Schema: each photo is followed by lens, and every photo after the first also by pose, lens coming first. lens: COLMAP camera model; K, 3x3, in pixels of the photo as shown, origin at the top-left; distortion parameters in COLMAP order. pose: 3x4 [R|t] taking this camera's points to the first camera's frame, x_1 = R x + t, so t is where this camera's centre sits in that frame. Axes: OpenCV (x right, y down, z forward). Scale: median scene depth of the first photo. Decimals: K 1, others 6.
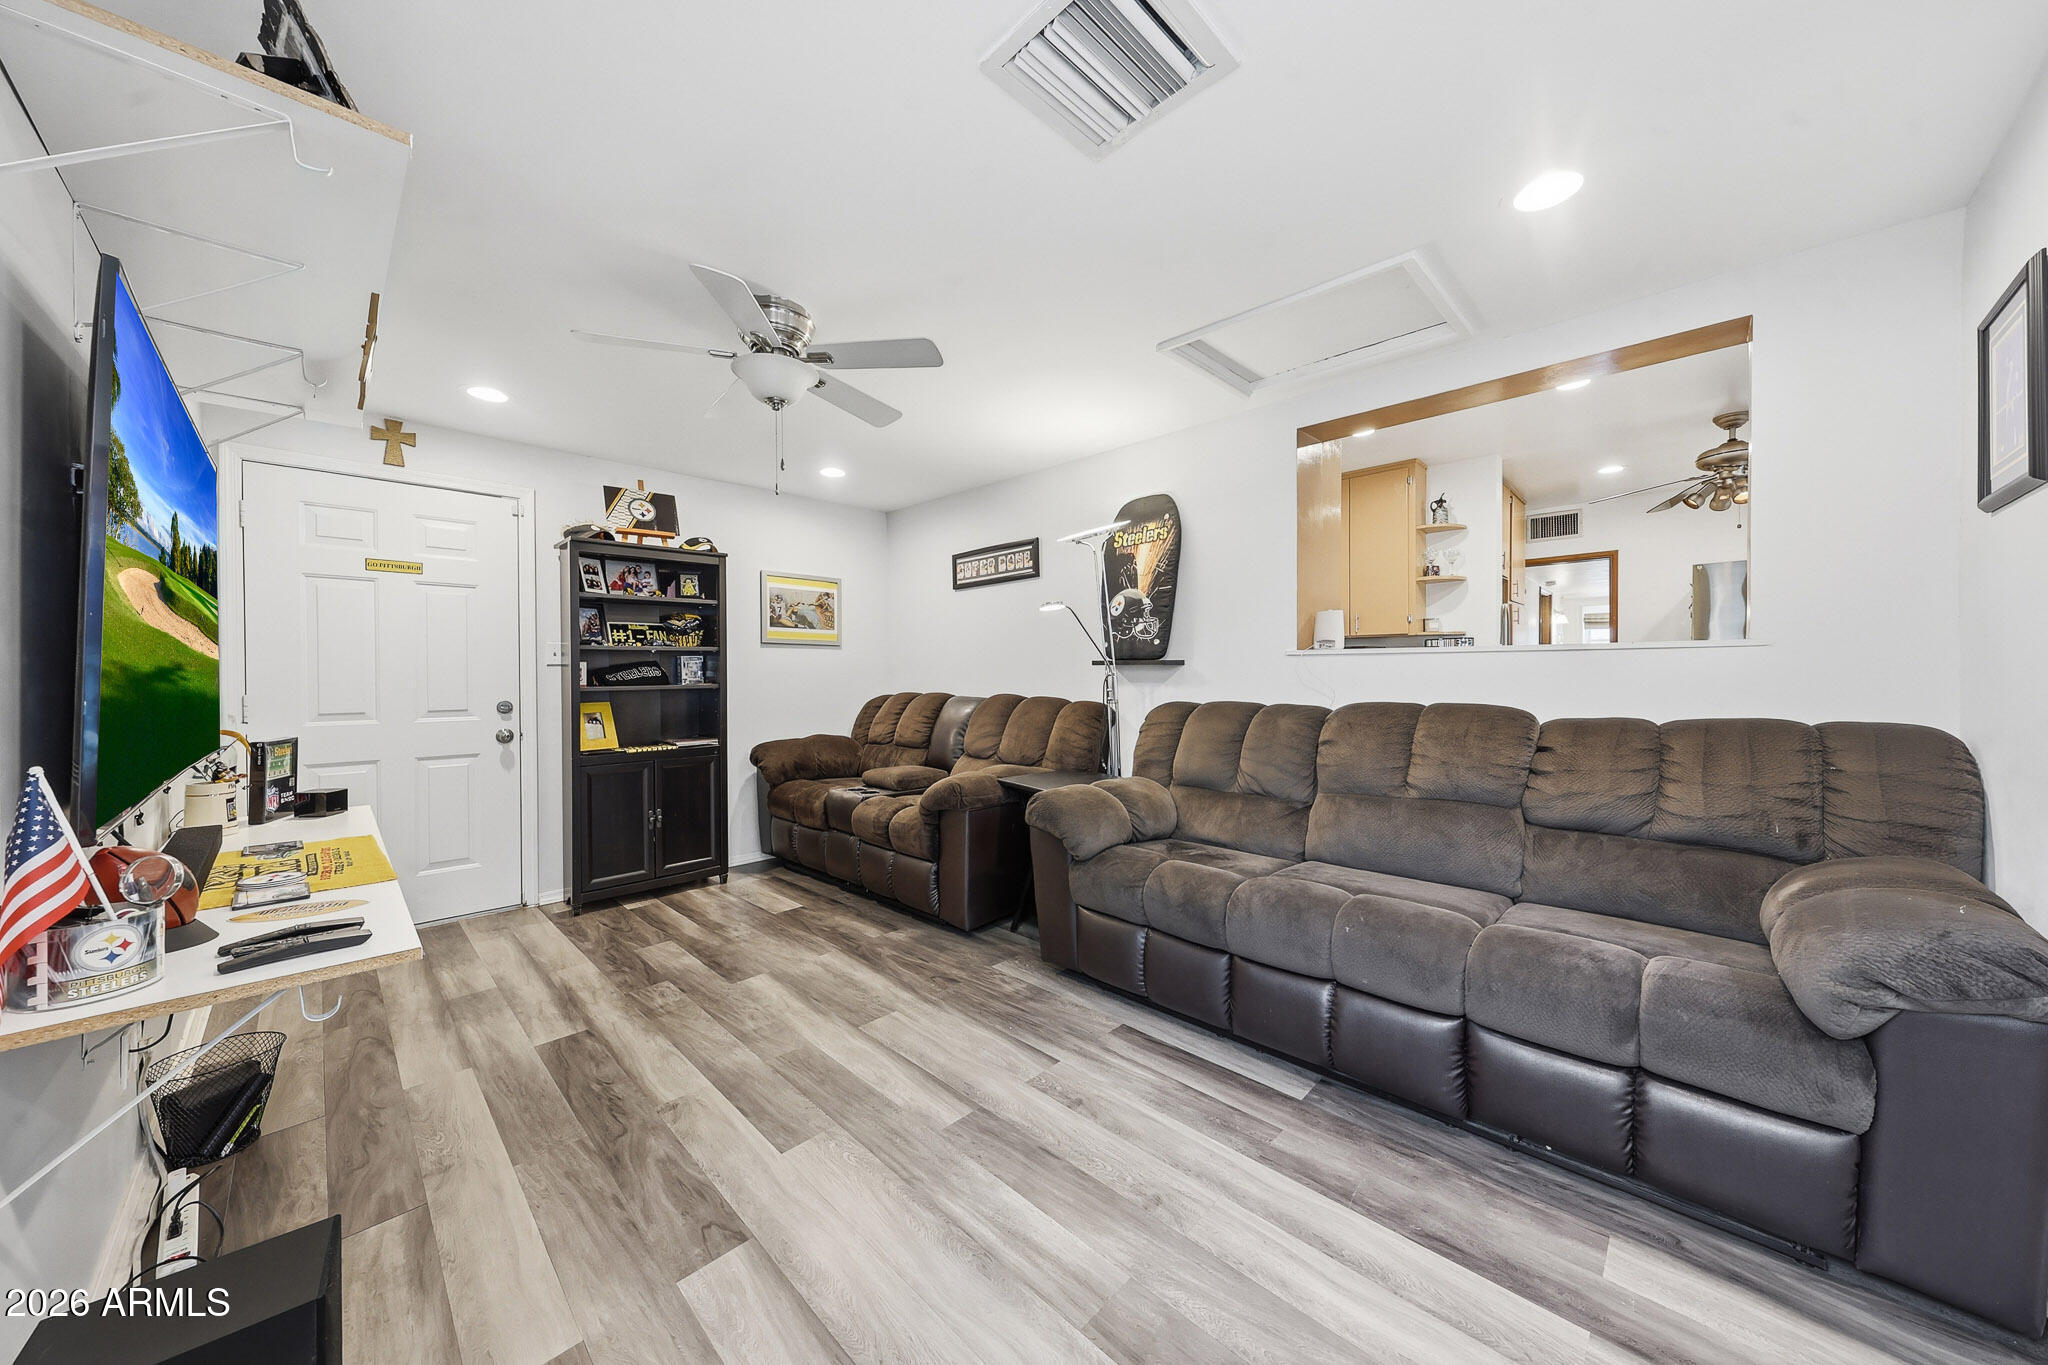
lens RADIAL K [[702.3, 0, 1033.8], [0, 702.3, 686.8], [0, 0, 1]] dist [0.001502, -0.000093]
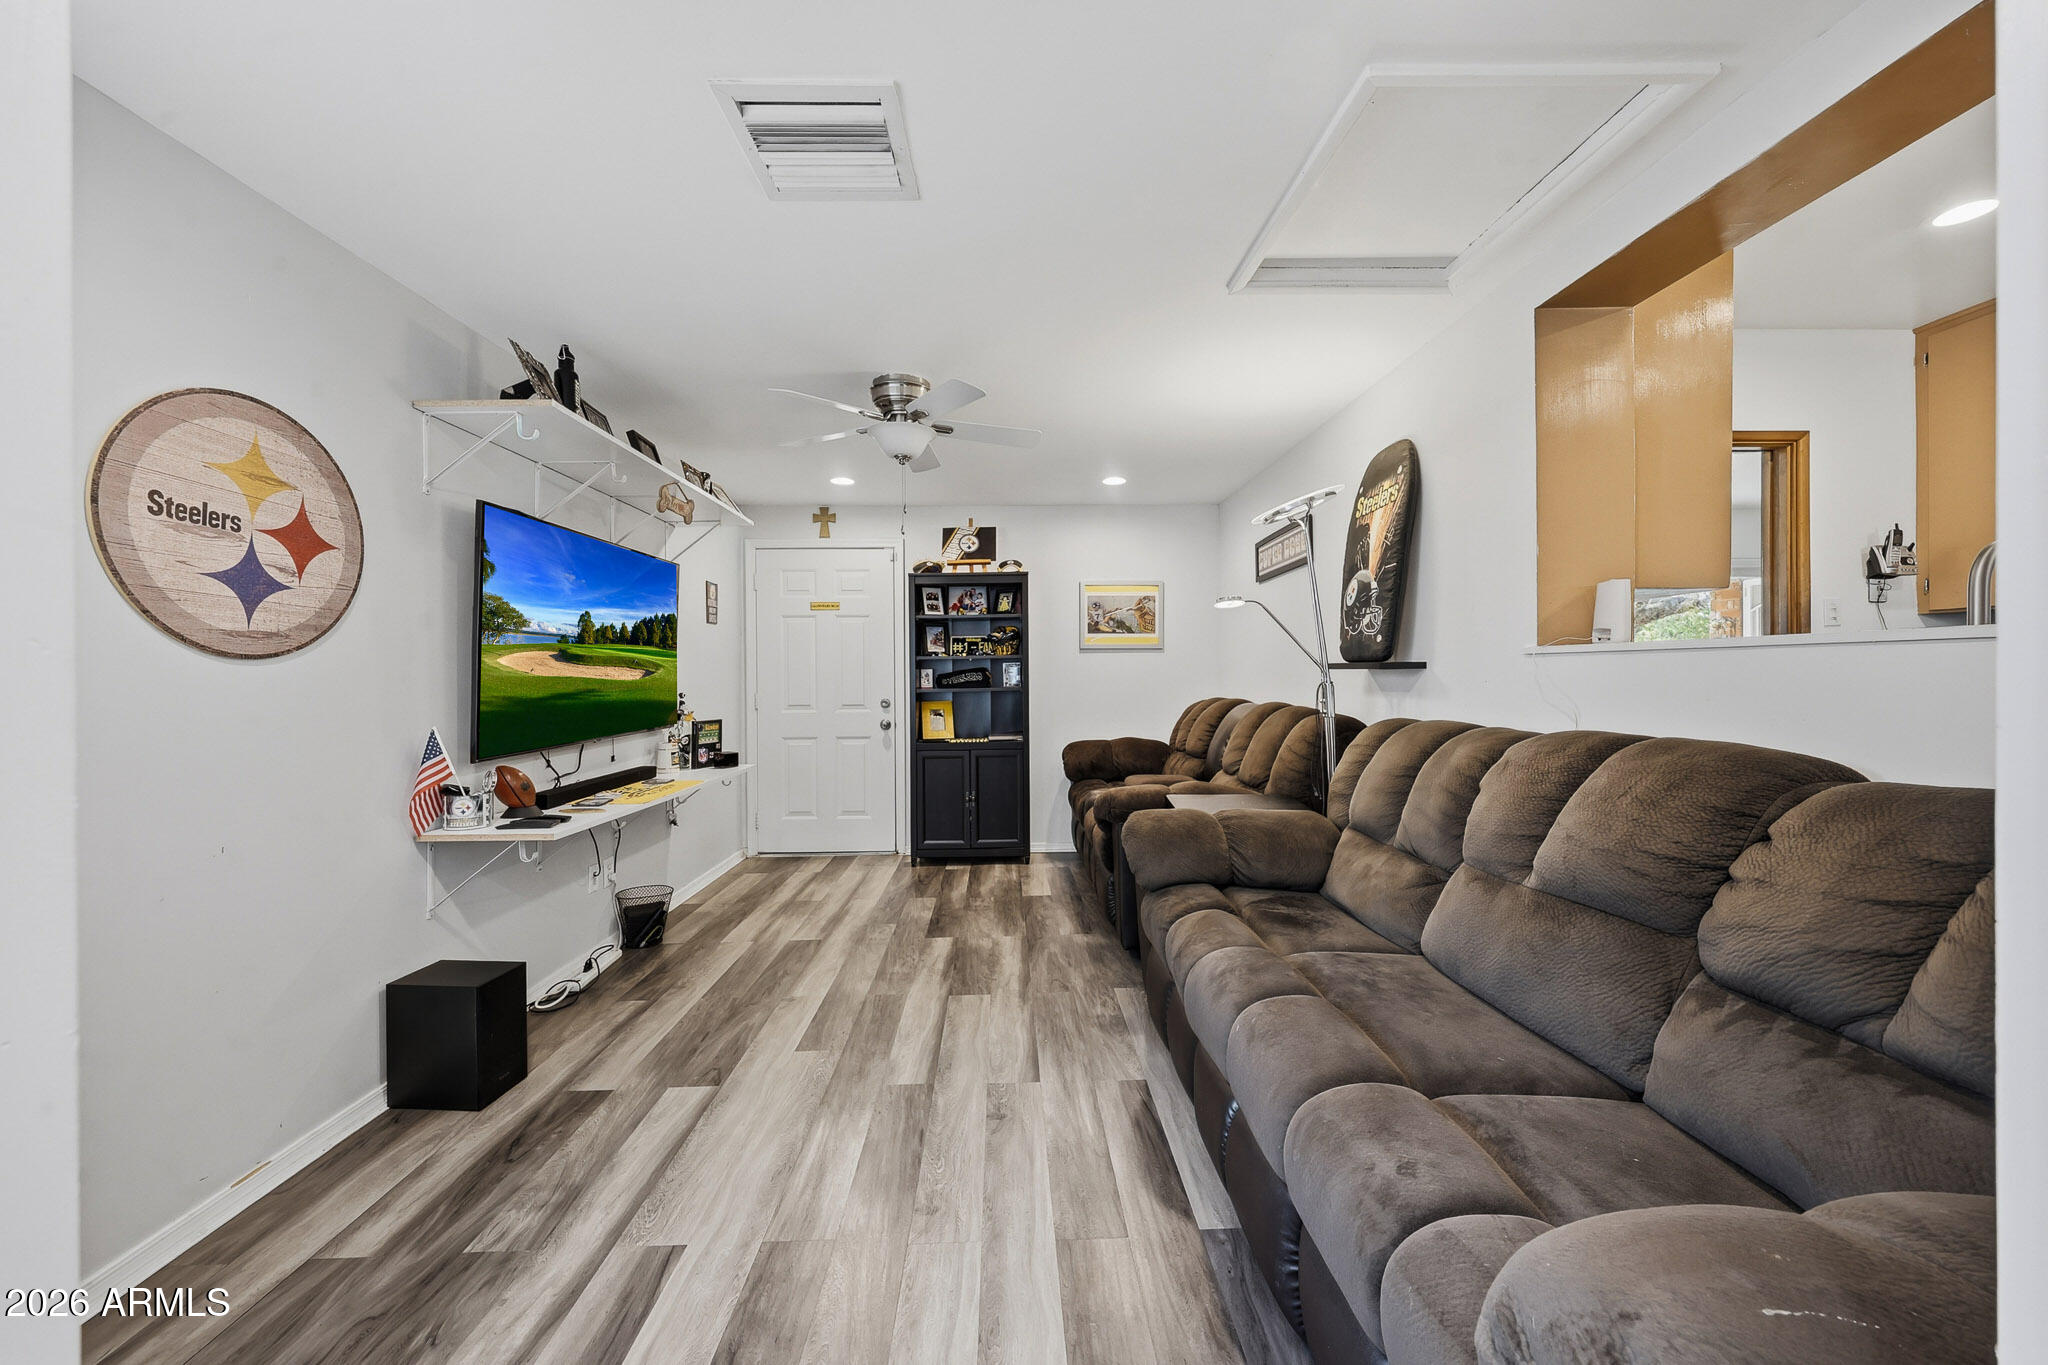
lens RADIAL K [[758.7, 0, 1016.2], [0, 758.7, 681.7], [0, 0, 1]] dist [0.000002, 0.000051]
pose [[0.715407, 0.004066, -0.698696, 0.450463], [-0.007193, 0.999973, -0.001545, -0.012414], [0.698671, 0.006131, 0.715417, 0.132882]]
